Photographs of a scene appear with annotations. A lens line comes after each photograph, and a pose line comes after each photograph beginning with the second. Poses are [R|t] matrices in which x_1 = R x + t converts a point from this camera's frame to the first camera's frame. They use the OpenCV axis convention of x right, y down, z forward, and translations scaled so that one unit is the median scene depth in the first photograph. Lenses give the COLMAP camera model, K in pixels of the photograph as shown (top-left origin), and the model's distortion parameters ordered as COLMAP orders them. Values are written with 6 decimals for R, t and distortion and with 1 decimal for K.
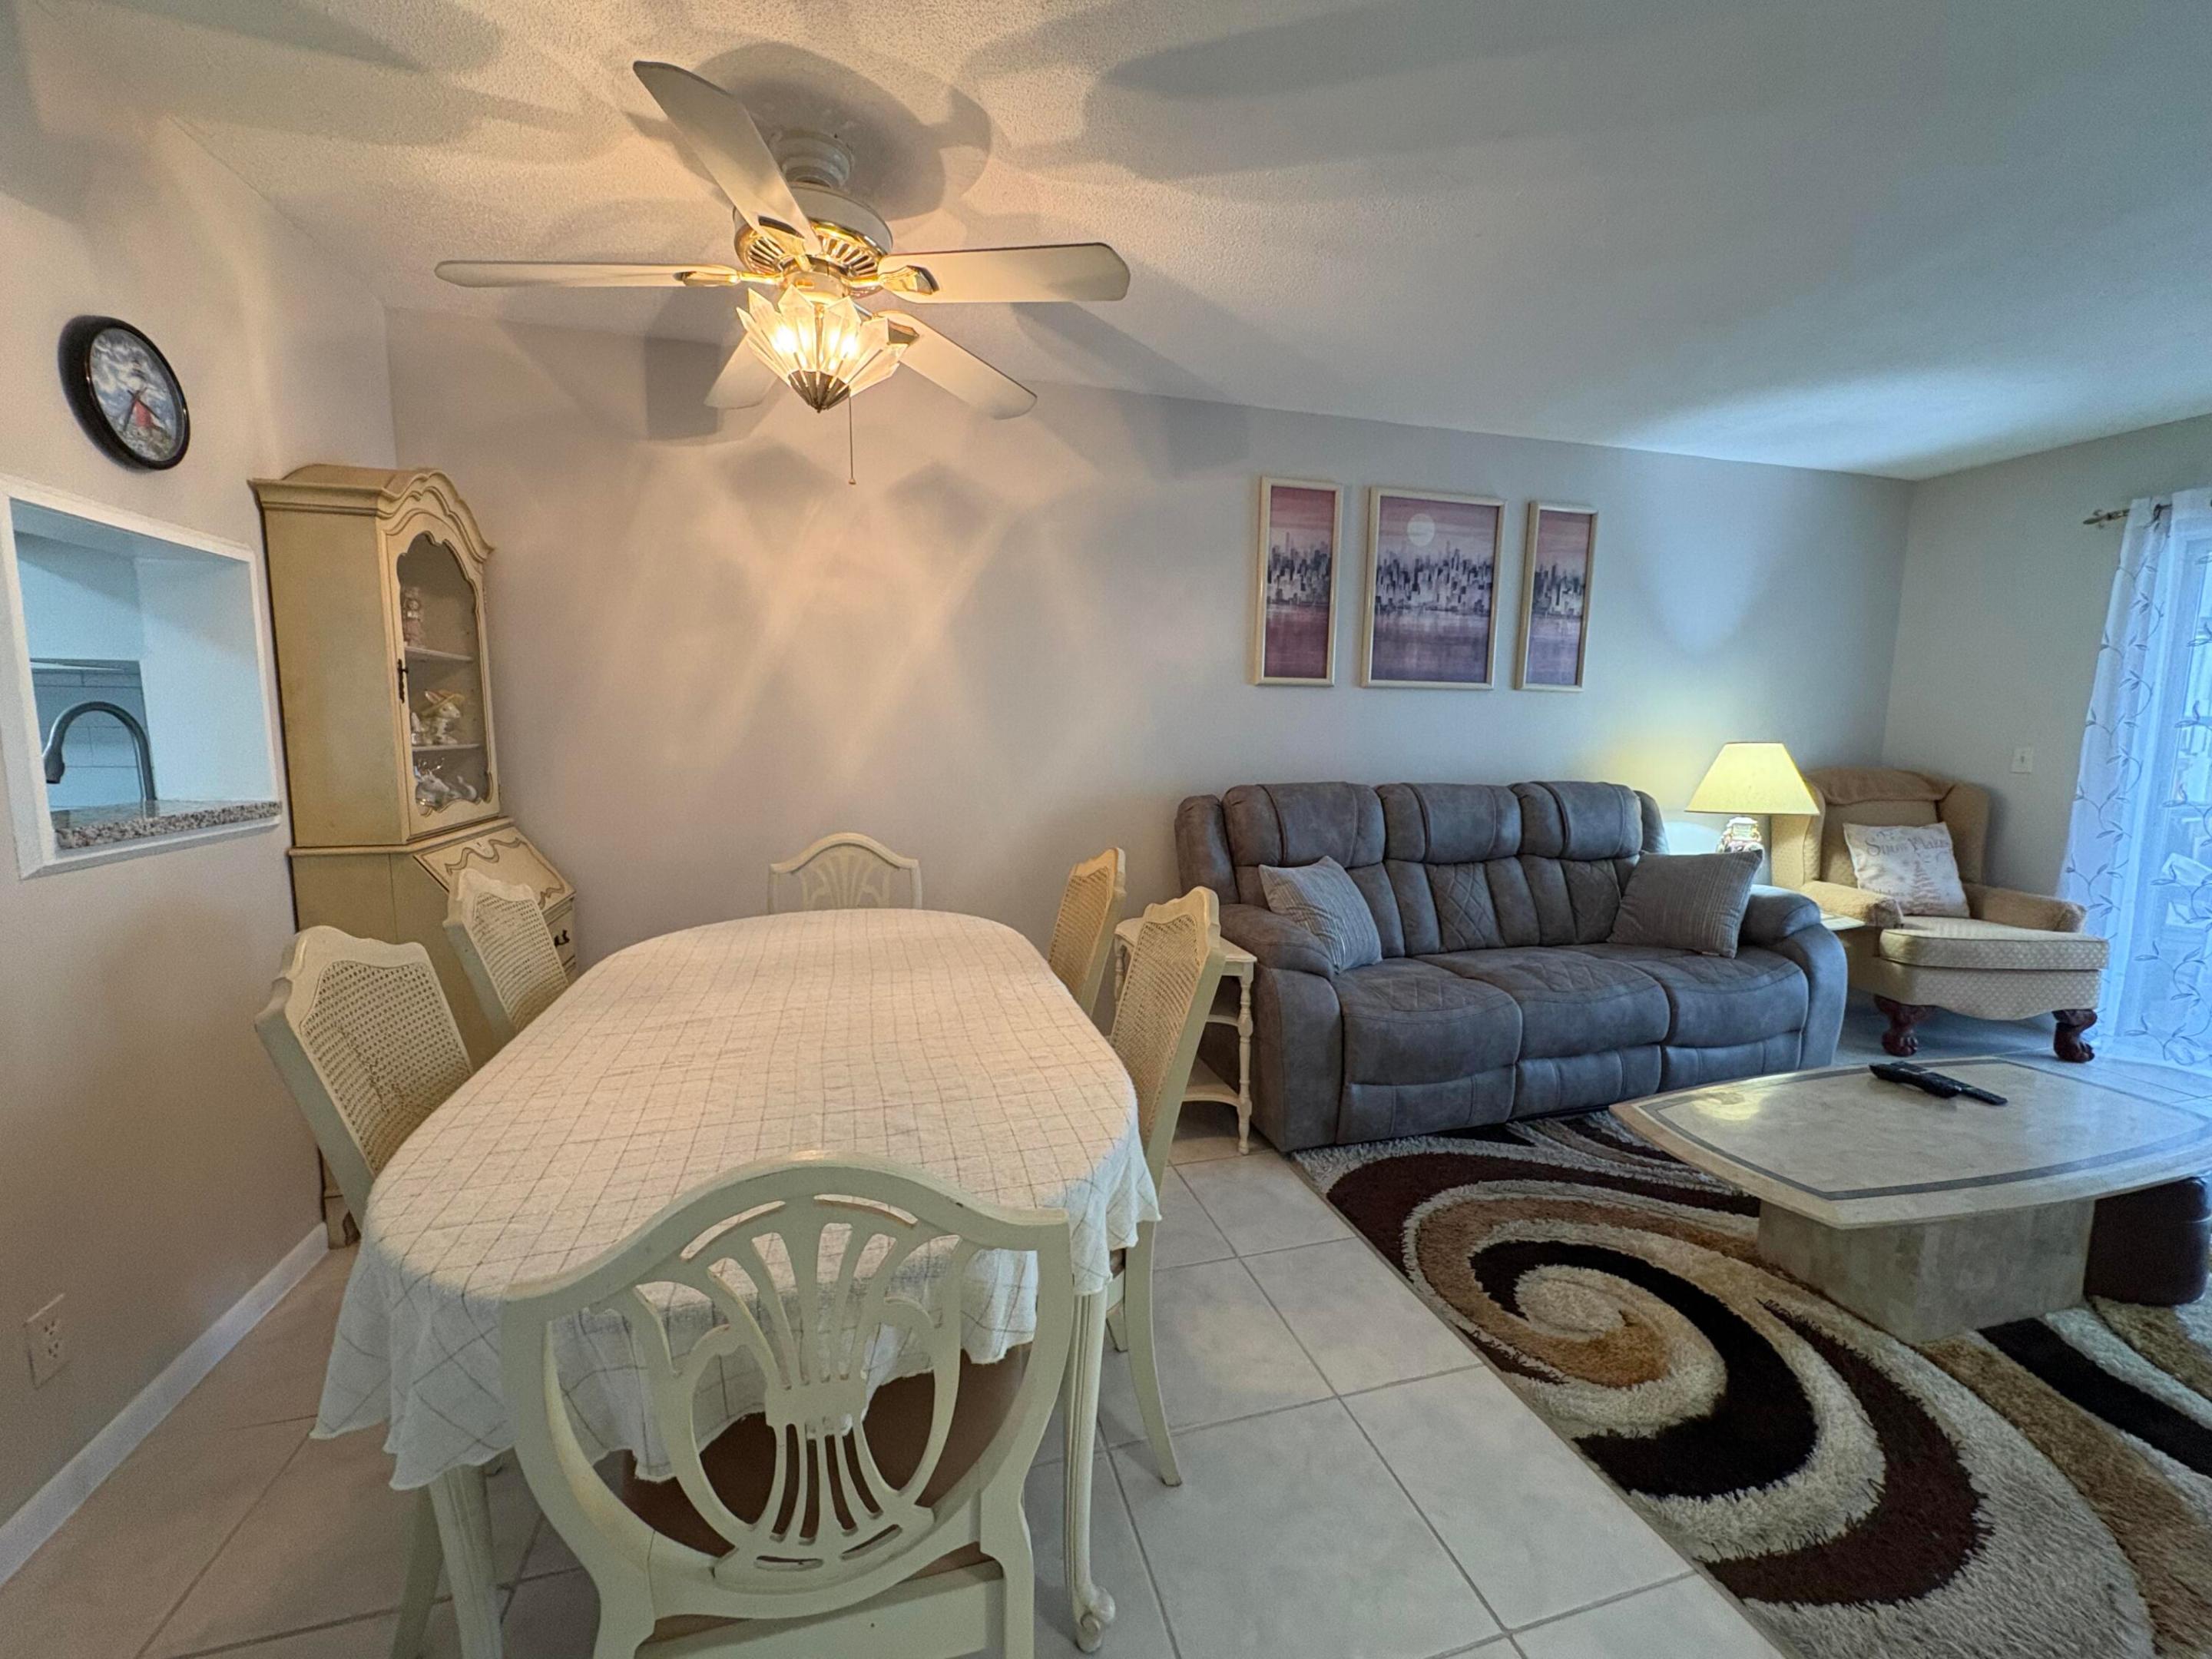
lens RADIAL K [[883.8, 0, 1103.3], [0, 883.8, 829.2], [0, 0, 1]] dist [0.000333, 0.000099]
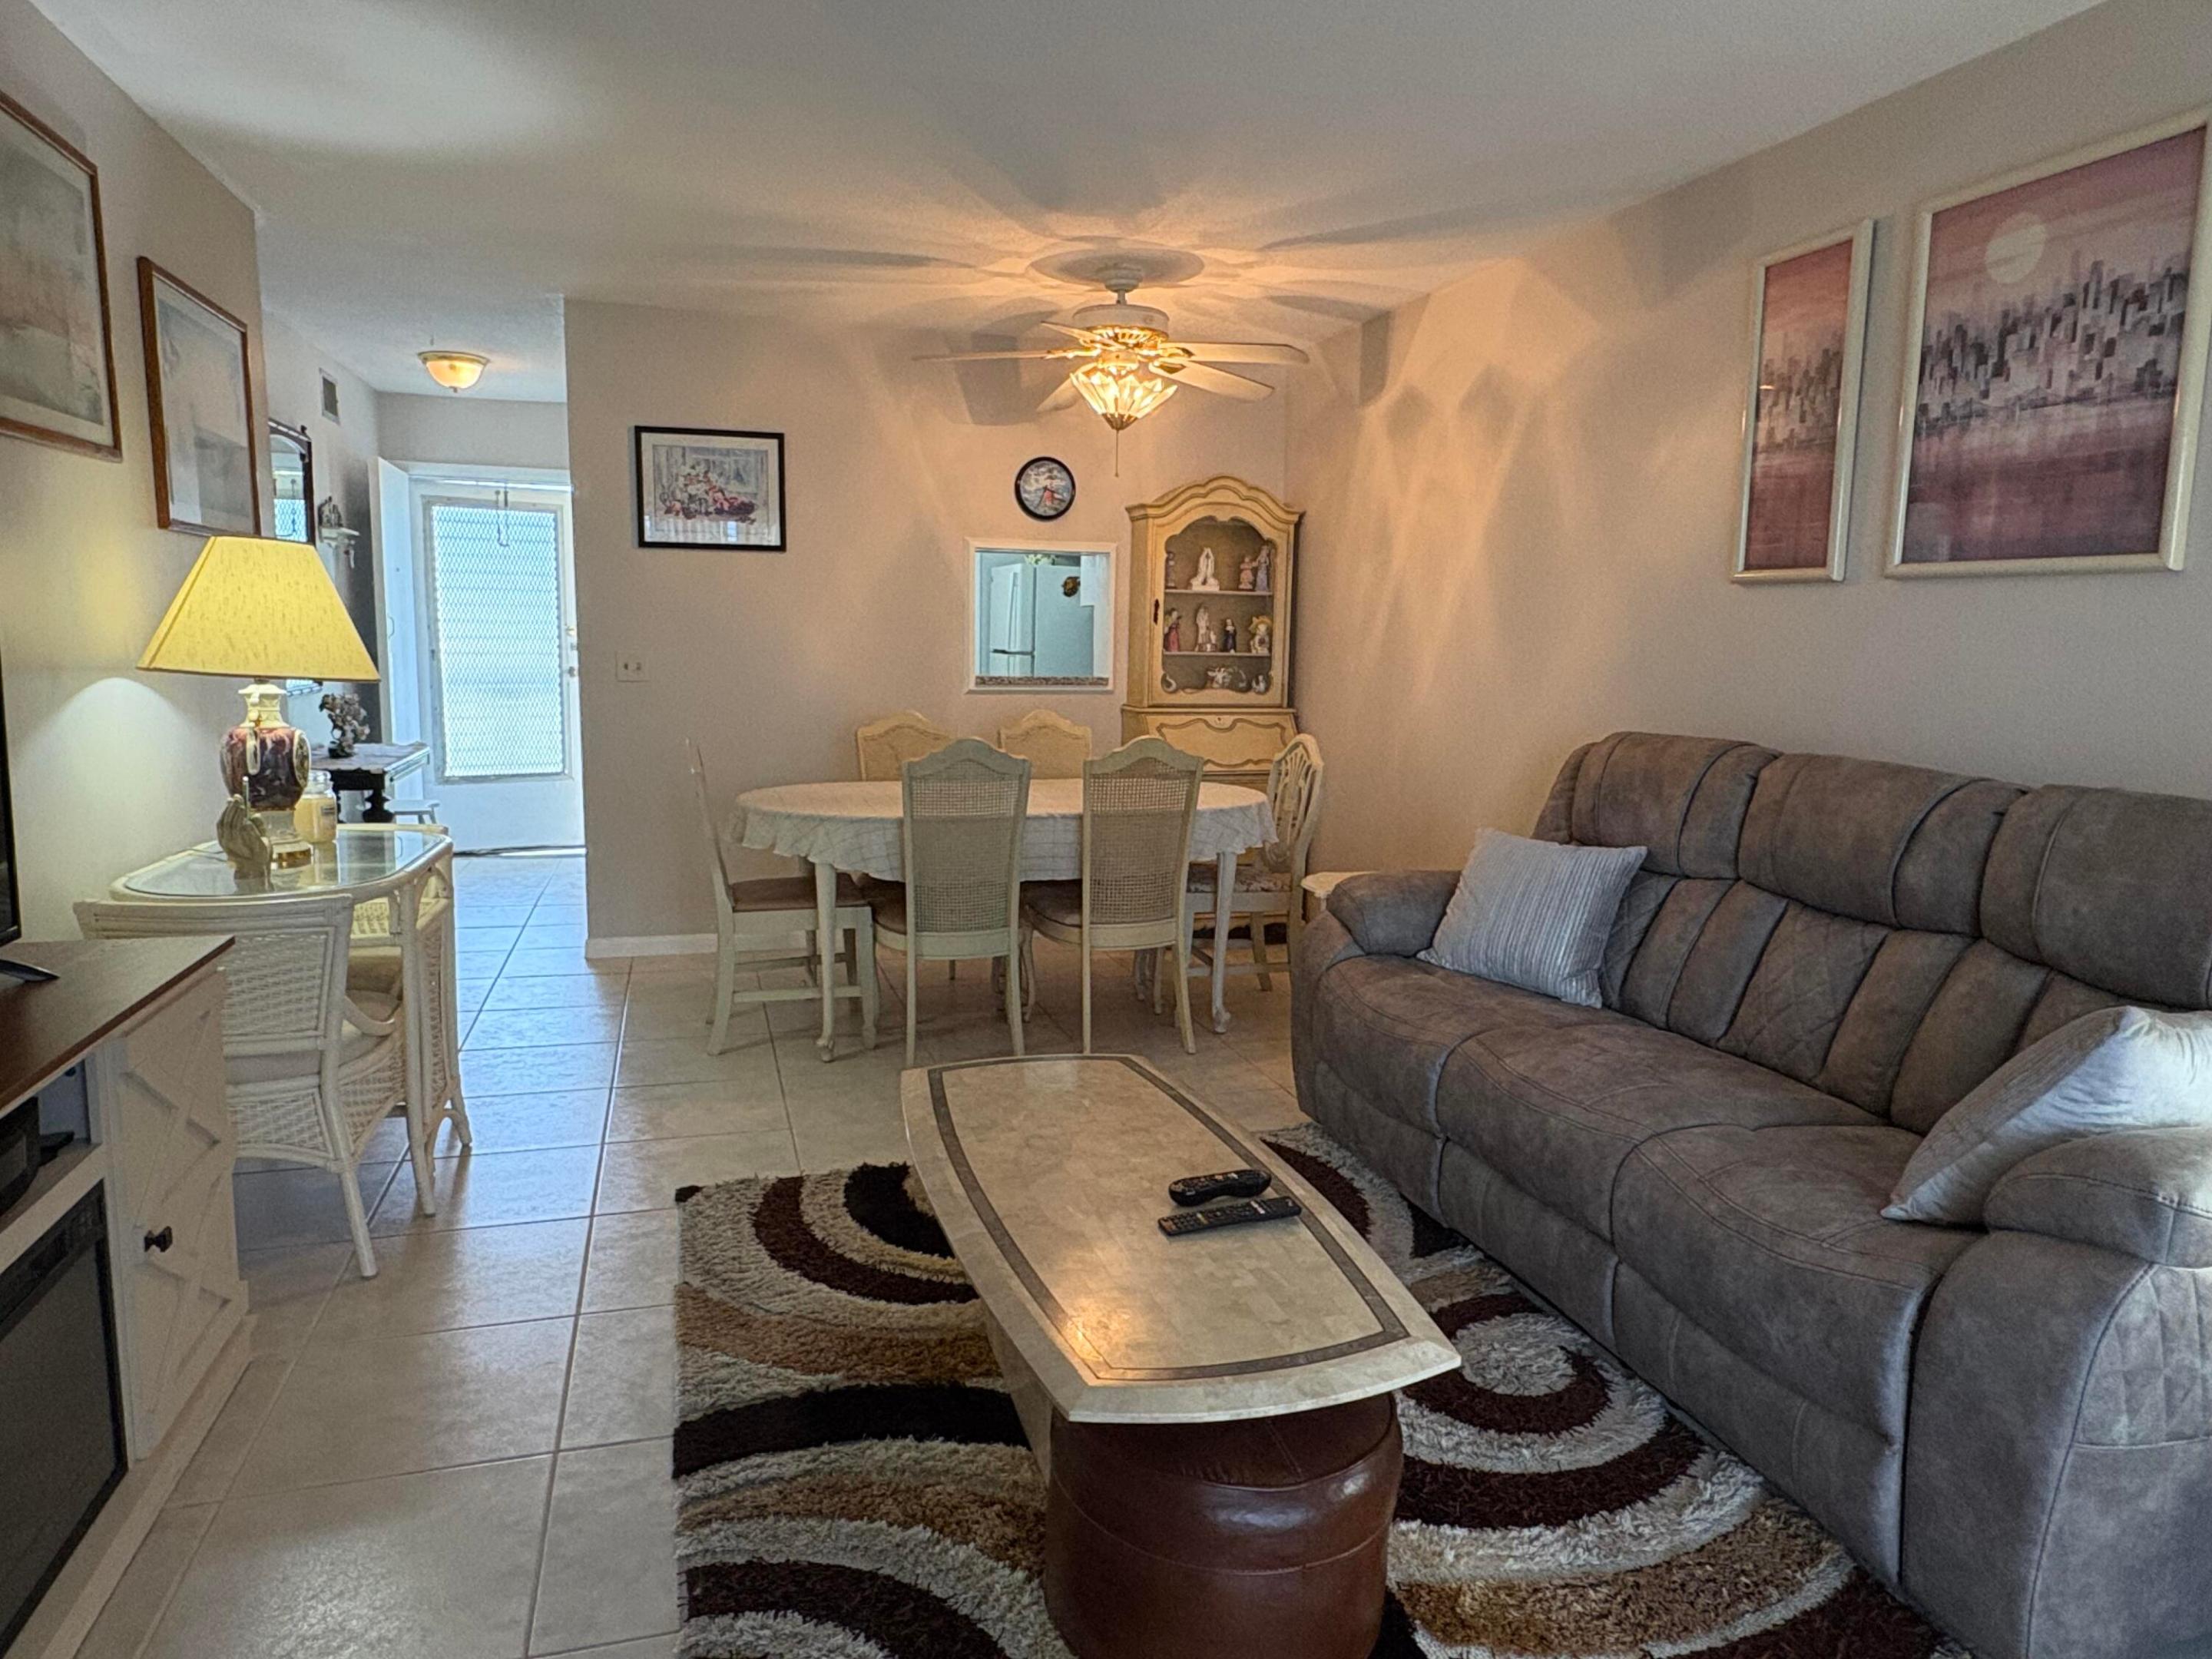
lens RADIAL K [[1409.4, 0, 1094.9], [0, 1409.4, 828.1], [0, 0, 1]] dist [-0.001891, 0.003740]
pose [[0.010630, 0.133232, -0.991028, 1.217158], [-0.134905, 0.982214, 0.130601, -0.061430], [0.990802, 0.132306, 0.028415, 0.542599]]
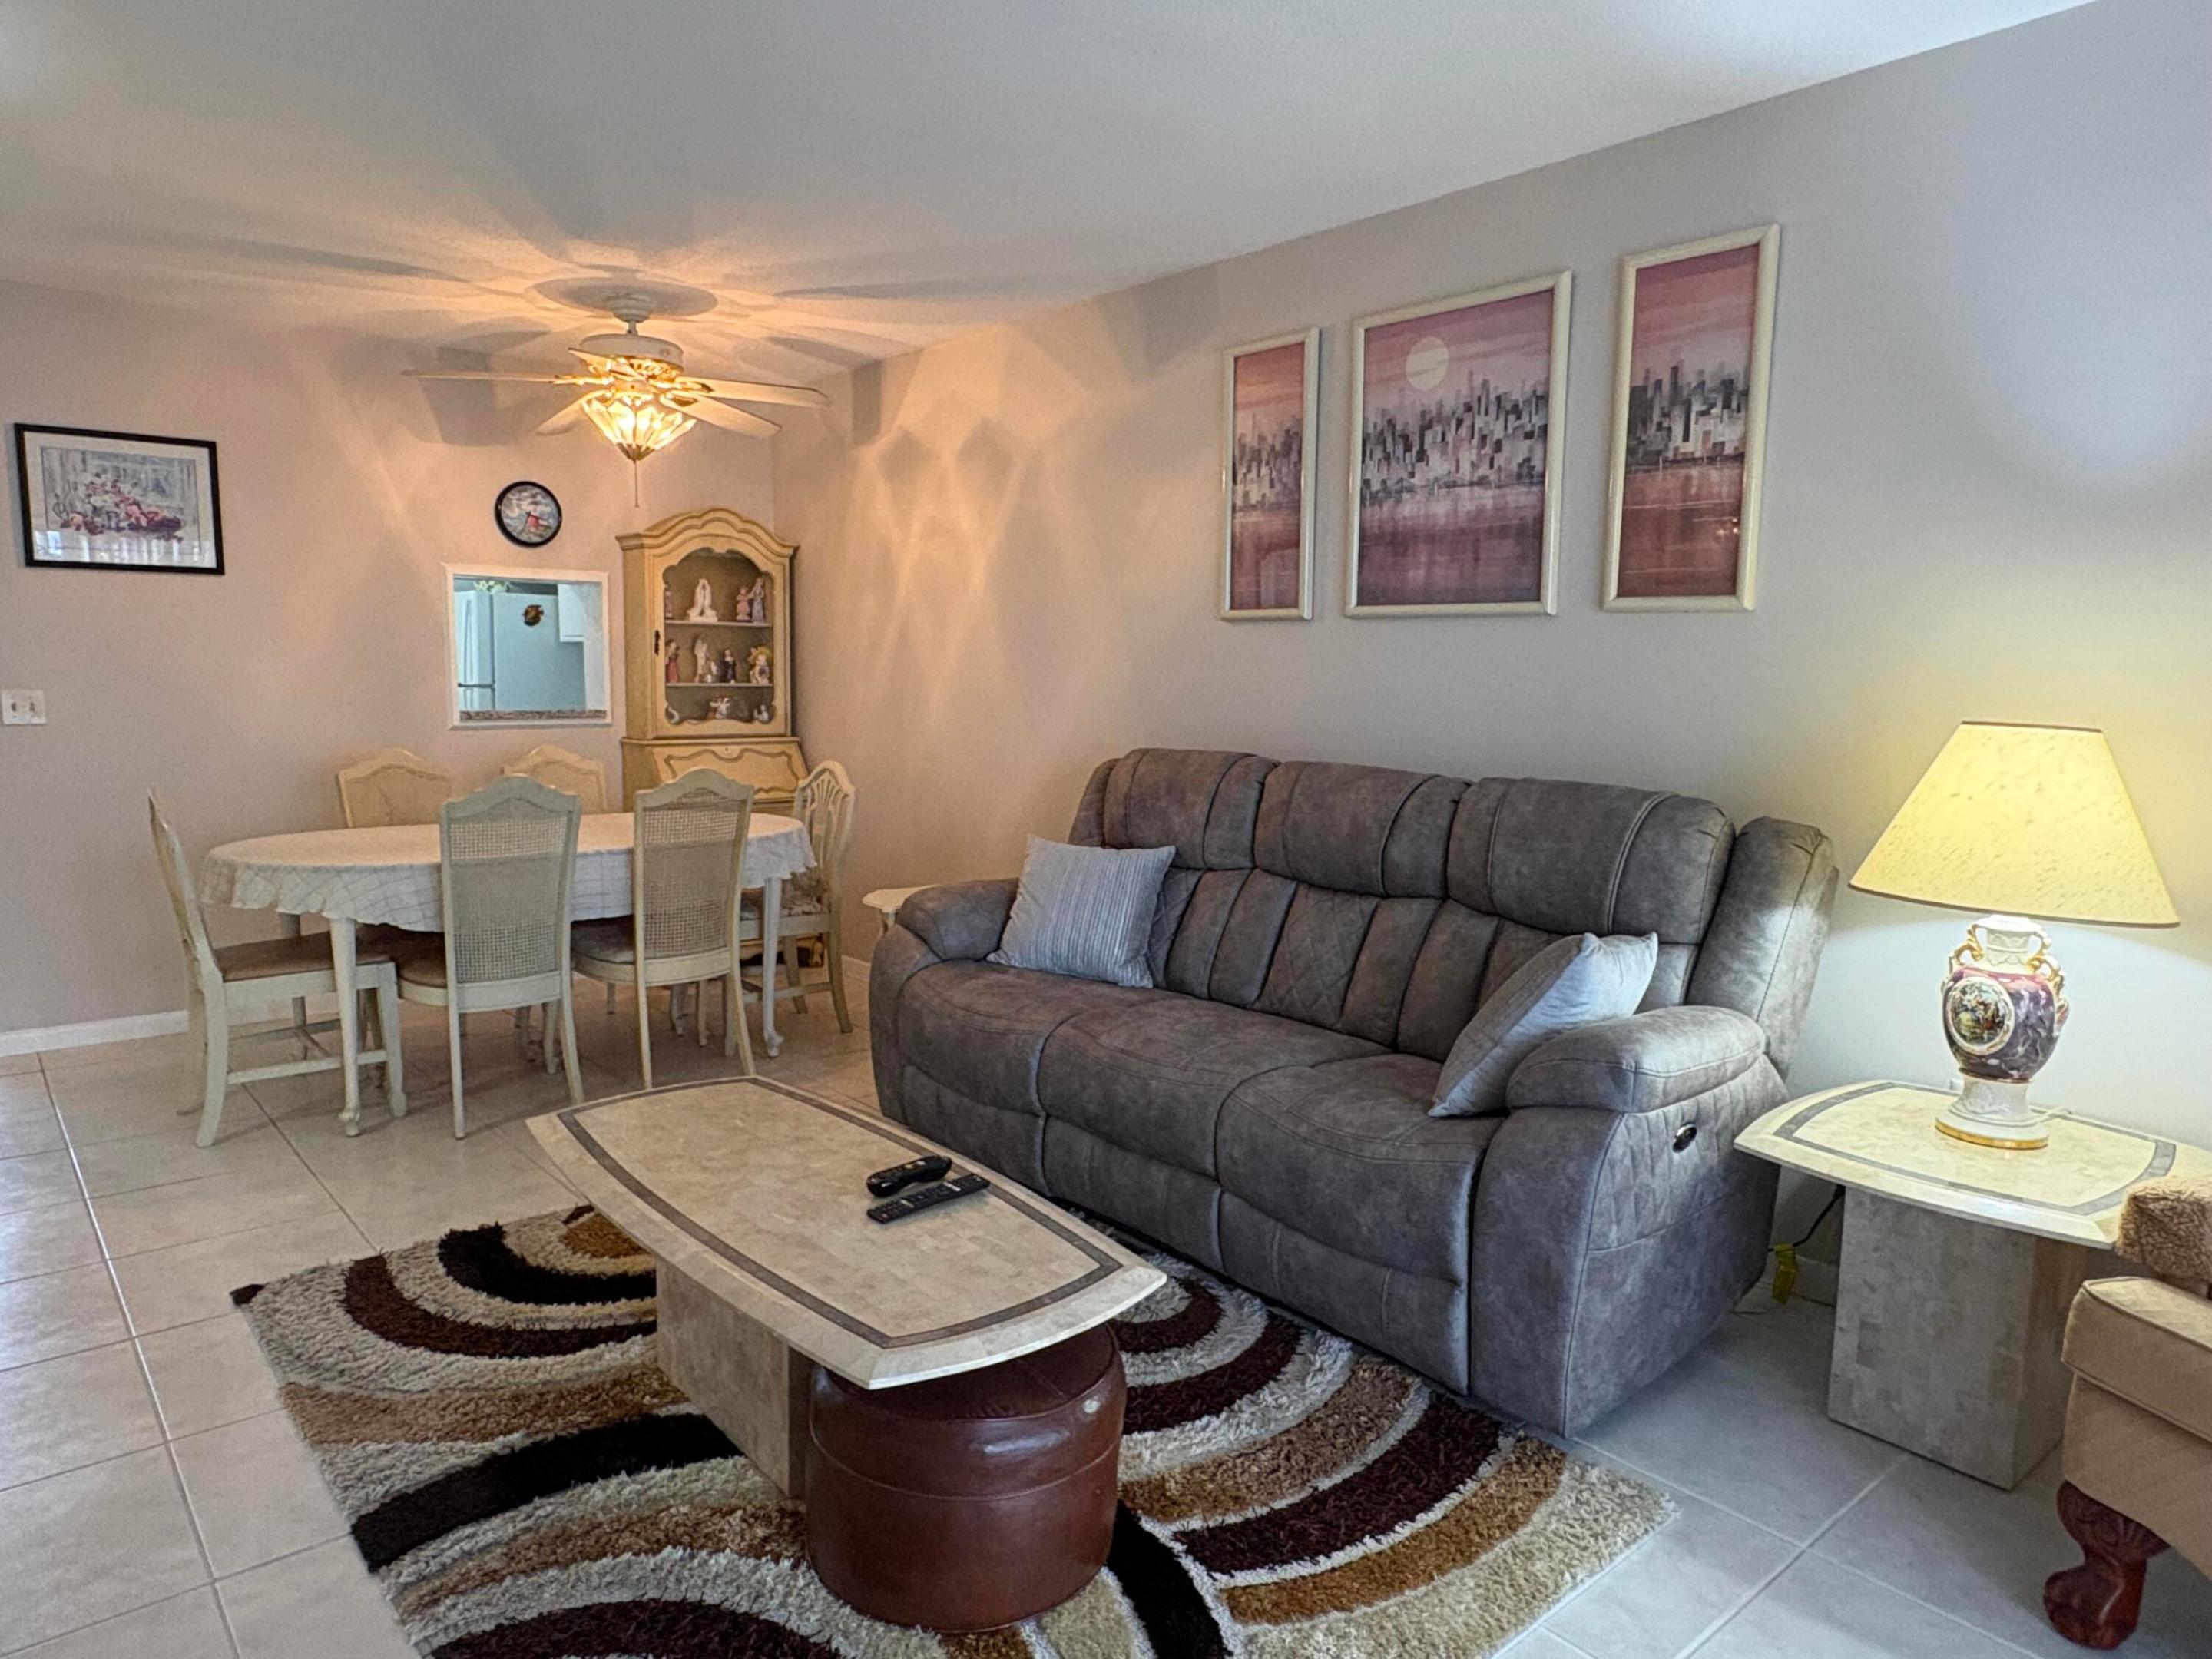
lens RADIAL K [[1409.4, 0, 1089.3], [0, 1409.4, 831.2], [0, 0, 1]] dist [-0.001891, 0.003740]
pose [[0.410249, 0.103963, -0.906028, 1.253523], [-0.116514, 0.991315, 0.060992, -0.045542], [0.904500, 0.080543, 0.418799, 0.410831]]
